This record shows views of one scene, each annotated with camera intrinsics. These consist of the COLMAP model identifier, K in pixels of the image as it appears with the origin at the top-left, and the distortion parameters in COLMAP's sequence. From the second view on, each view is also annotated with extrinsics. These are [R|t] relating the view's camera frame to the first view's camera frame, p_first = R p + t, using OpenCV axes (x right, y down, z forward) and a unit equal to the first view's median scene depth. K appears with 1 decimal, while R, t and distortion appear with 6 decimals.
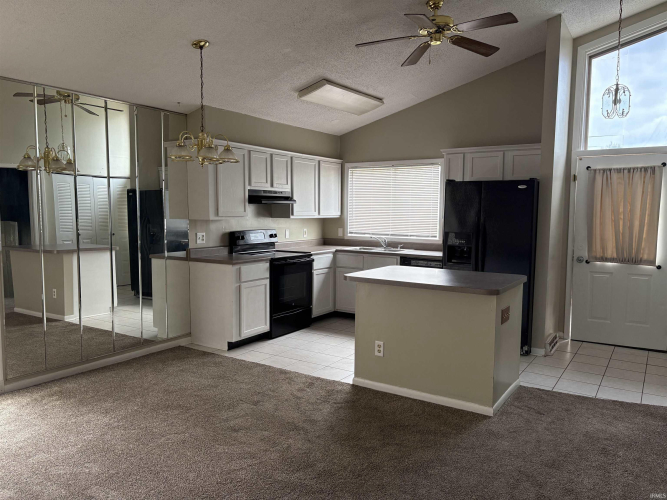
lens RADIAL K [[494.7, 0, 333.5], [0, 494.7, 250.0], [0, 0, 1]] dist [0.004510, -0.000422]
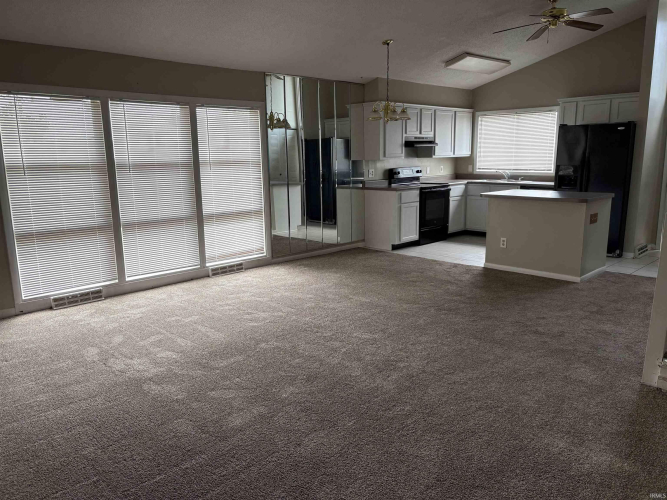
lens RADIAL K [[494.7, 0, 333.5], [0, 494.7, 250.0], [0, 0, 1]] dist [0.004510, -0.000422]
pose [[0.974963, 0.019121, -0.221543, -0.054261], [0.005703, 0.993818, 0.110874, 0.036587], [0.222293, -0.109361, 0.968827, -0.405601]]
